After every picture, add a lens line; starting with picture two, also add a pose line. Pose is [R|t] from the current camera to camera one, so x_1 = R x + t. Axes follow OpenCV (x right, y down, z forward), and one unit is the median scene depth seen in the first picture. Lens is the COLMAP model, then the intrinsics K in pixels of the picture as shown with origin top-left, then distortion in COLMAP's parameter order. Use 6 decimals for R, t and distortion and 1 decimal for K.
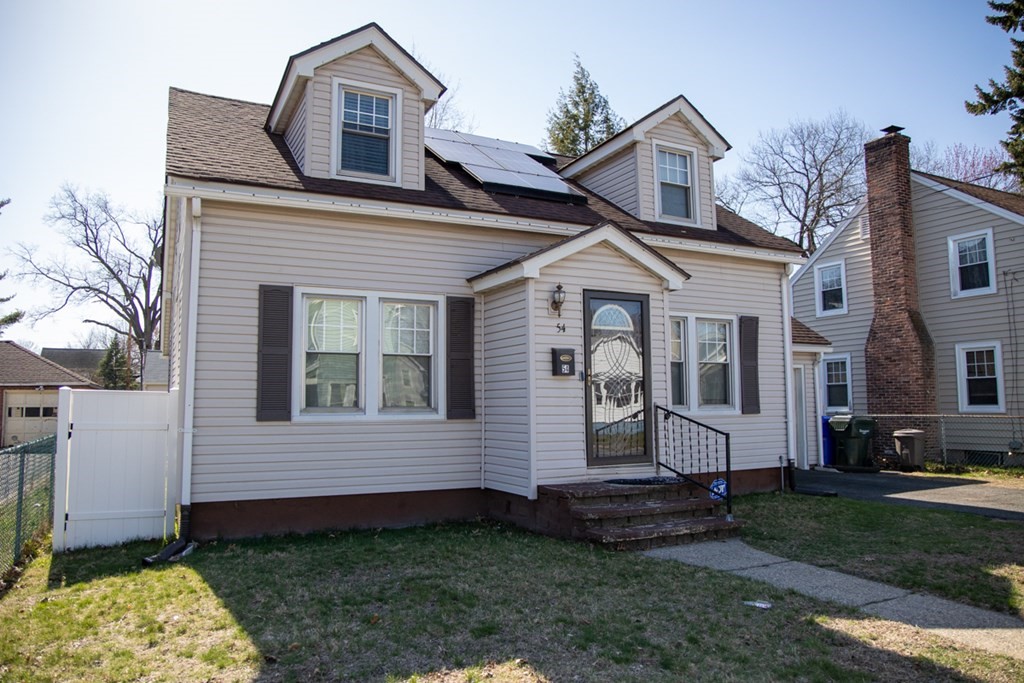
lens RADIAL K [[719.1, 0, 525.6], [0, 719.1, 343.7], [0, 0, 1]] dist [-0.094179, 0.066190]
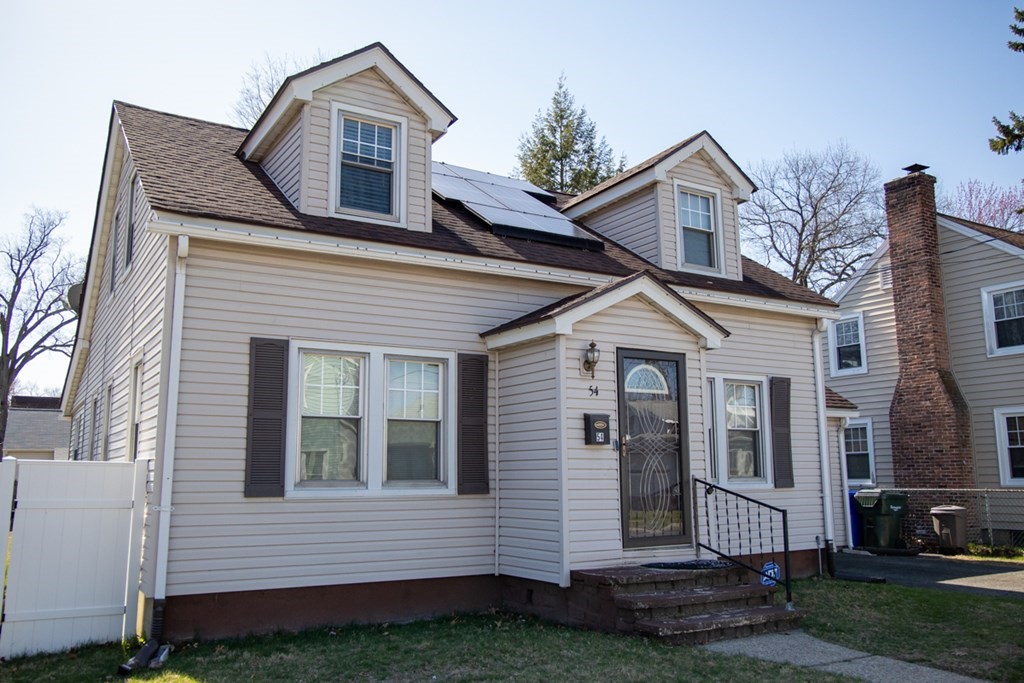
lens RADIAL K [[851.4, 0, 512.0], [0, 851.4, 341.5], [0, 0, 1]] dist [-0.052172, 0.073278]
pose [[0.997467, 0.011946, 0.070127, -0.116164], [-0.006942, 0.997440, -0.071168, -0.006567], [-0.070798, 0.070501, 0.994996, -0.041644]]
